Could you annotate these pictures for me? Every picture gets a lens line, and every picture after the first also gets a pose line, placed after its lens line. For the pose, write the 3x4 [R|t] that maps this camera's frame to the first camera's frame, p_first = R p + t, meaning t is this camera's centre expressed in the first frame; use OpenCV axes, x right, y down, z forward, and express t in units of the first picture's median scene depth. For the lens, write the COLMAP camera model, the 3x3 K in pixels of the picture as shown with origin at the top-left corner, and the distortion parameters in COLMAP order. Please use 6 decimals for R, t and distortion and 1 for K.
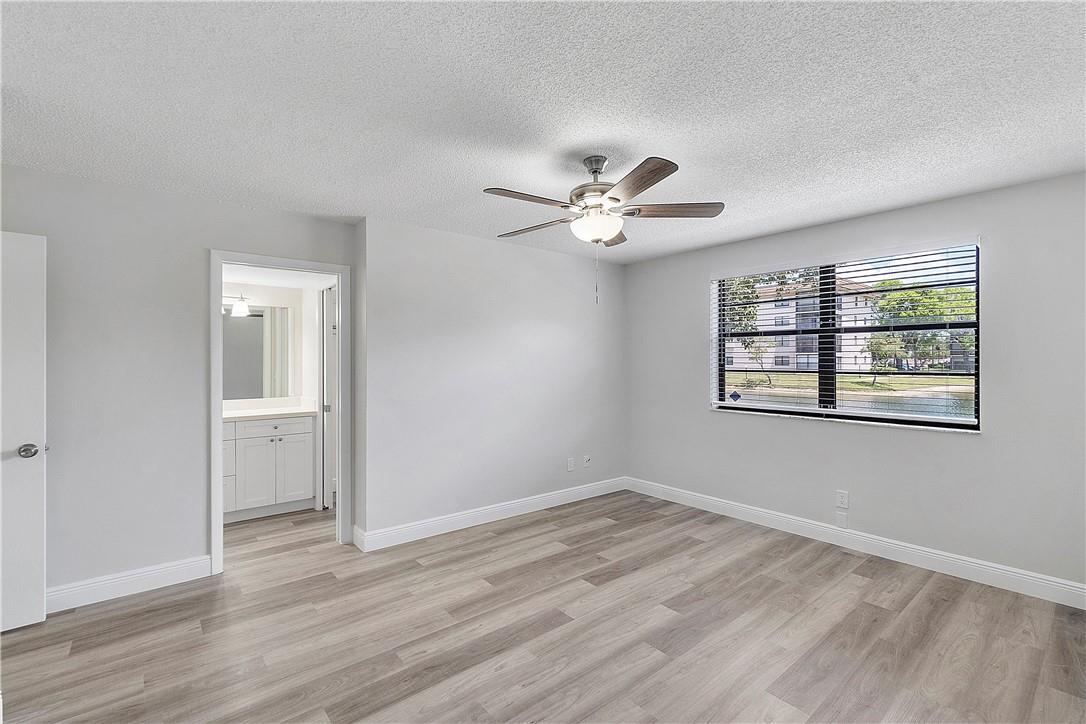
lens RADIAL K [[475.0, 0, 541.7], [0, 475.0, 364.4], [0, 0, 1]] dist [-0.002221, 0.000912]
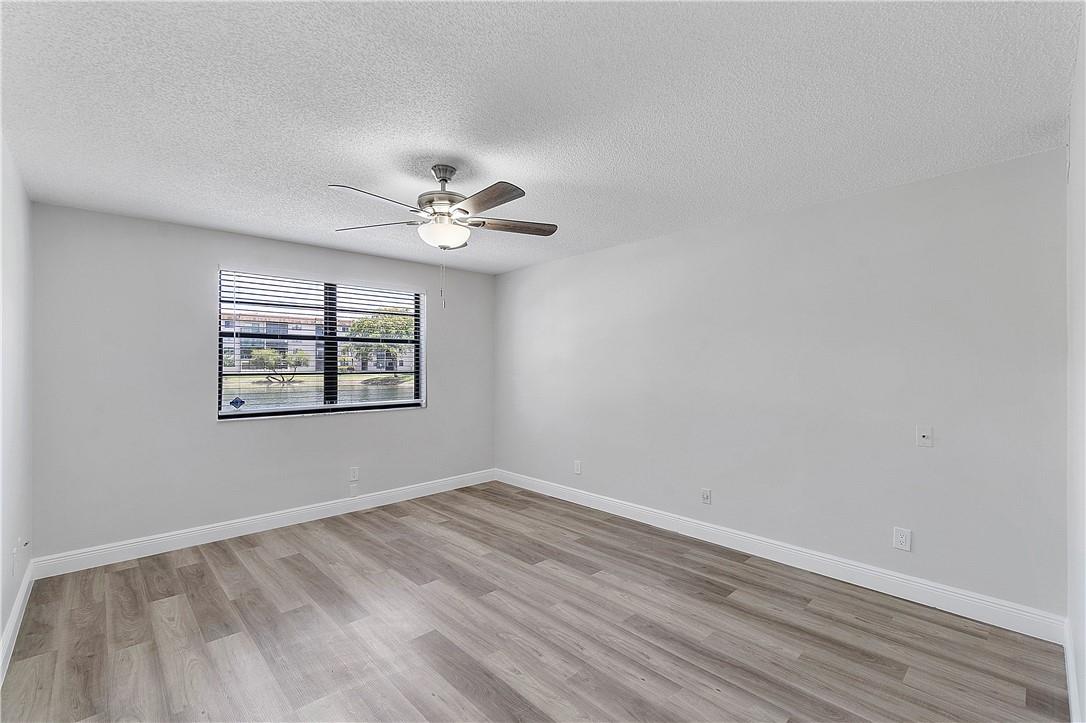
lens RADIAL K [[475.0, 0, 521.0], [0, 475.0, 363.6], [0, 0, 1]] dist [-0.002221, 0.000912]
pose [[-0.048005, 0.002494, 0.998844, -0.618057], [0.006083, 0.999979, -0.002204, -0.002735], [-0.998829, 0.005970, -0.048019, 0.589525]]
